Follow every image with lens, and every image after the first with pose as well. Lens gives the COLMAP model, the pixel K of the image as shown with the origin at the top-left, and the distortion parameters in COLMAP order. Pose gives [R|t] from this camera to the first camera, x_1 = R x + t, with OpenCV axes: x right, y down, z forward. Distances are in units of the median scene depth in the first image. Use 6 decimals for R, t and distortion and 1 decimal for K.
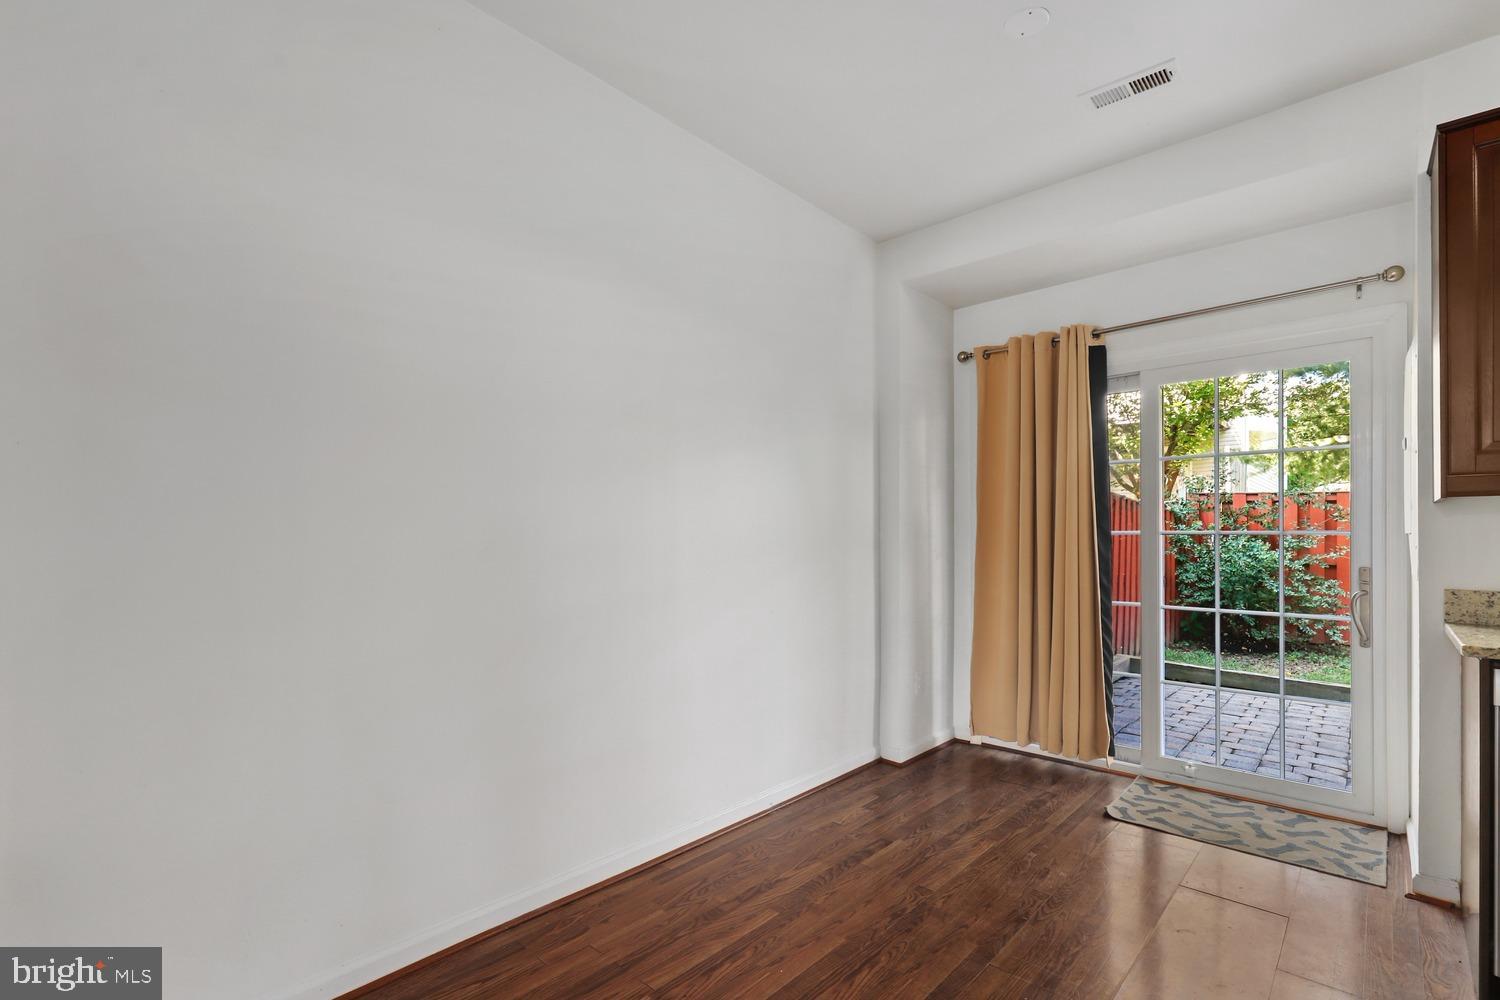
lens RADIAL K [[681.4, 0, 735.2], [0, 681.4, 523.1], [0, 0, 1]] dist [0.002094, -0.000032]
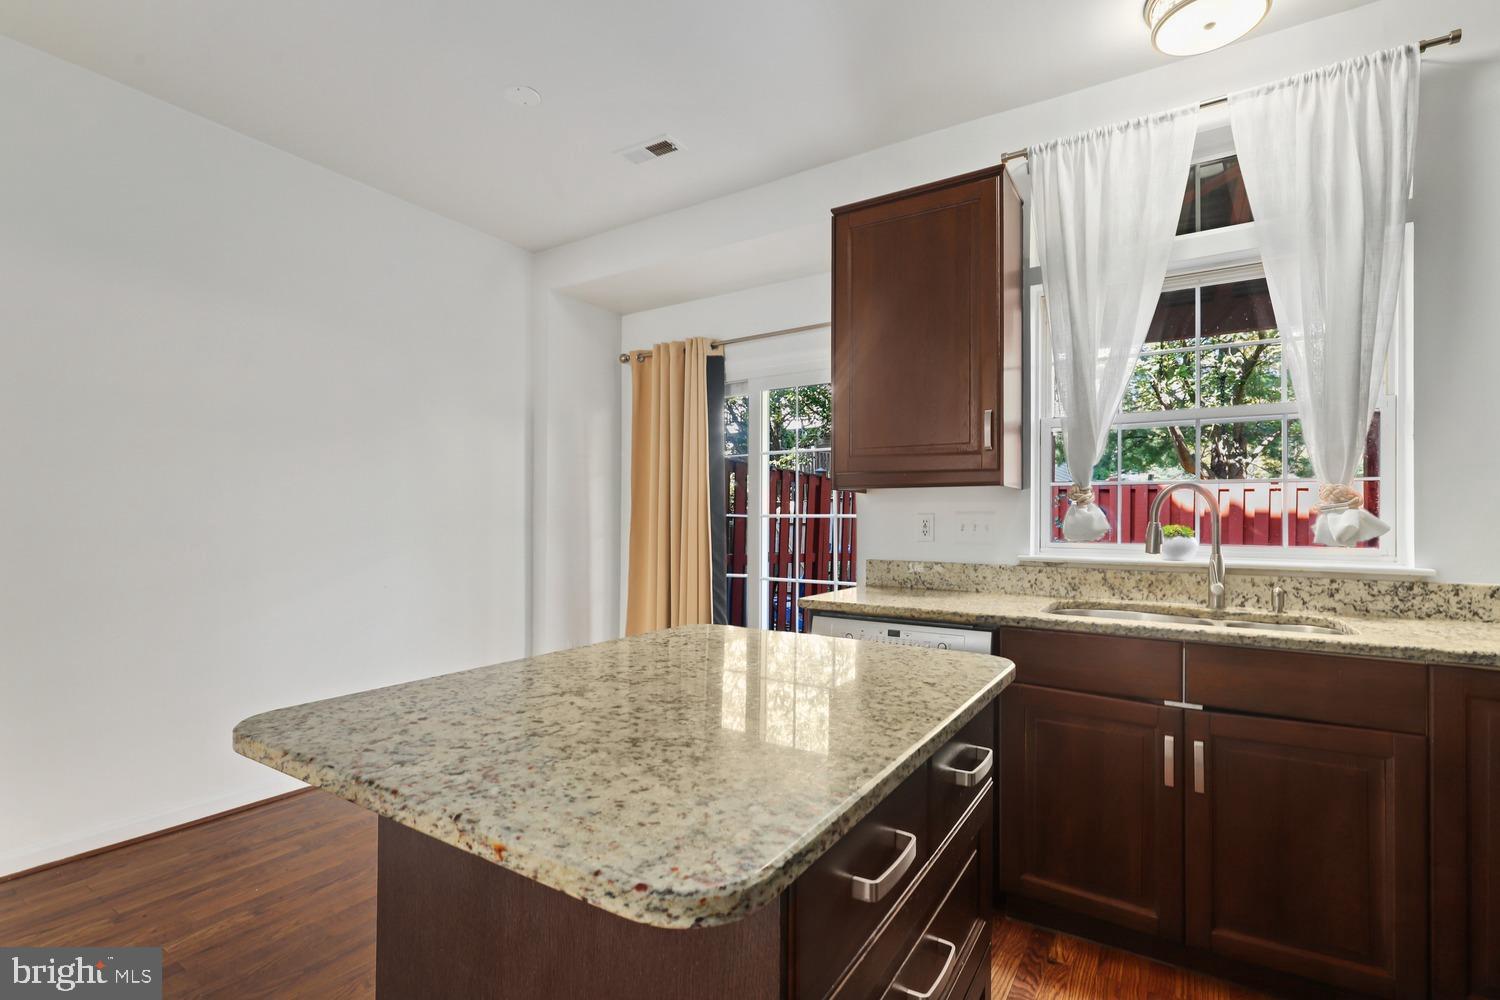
lens RADIAL K [[688.7, 0, 746.8], [0, 688.7, 504.4], [0, 0, 1]] dist [0.000278, -0.000099]
pose [[0.983956, 0.007486, 0.178253, 0.372688], [-0.007313, 0.999972, -0.001628, -0.003893], [-0.178260, 0.000298, 0.983983, -0.169065]]
